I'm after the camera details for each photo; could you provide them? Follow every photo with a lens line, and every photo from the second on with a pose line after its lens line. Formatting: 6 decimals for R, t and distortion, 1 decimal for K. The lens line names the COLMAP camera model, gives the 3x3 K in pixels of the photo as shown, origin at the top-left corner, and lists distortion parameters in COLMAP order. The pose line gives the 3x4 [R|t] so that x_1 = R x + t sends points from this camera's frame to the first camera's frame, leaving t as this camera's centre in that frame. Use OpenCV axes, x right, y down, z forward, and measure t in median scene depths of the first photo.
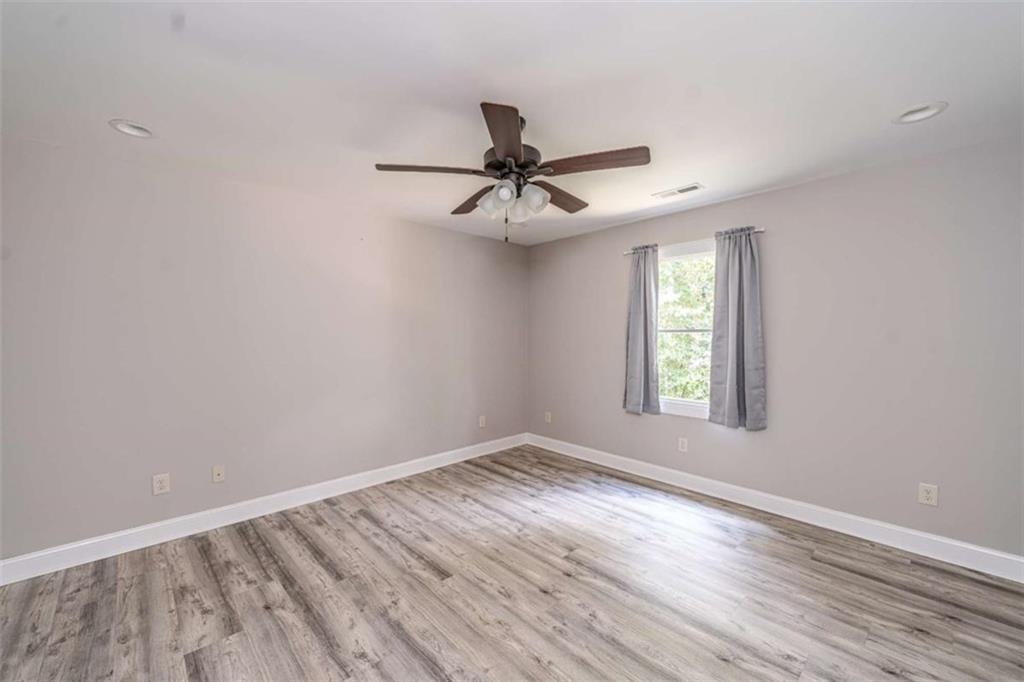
lens RADIAL K [[414.6, 0, 511.0], [0, 414.6, 336.5], [0, 0, 1]] dist [0.004116, 0.000154]
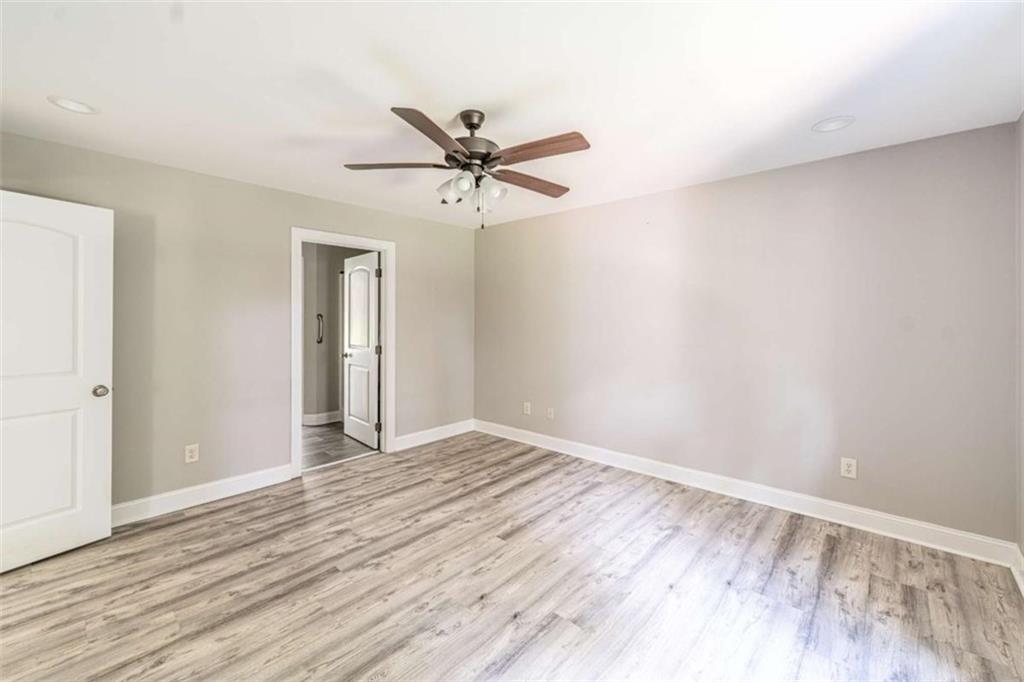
lens RADIAL K [[414.6, 0, 500.6], [0, 414.6, 317.8], [0, 0, 1]] dist [0.004116, 0.000154]
pose [[0.070340, 0.000105, -0.997523, 0.842701], [-0.007030, 0.999975, -0.000390, -0.006604], [0.997498, 0.007040, 0.070339, 0.812120]]
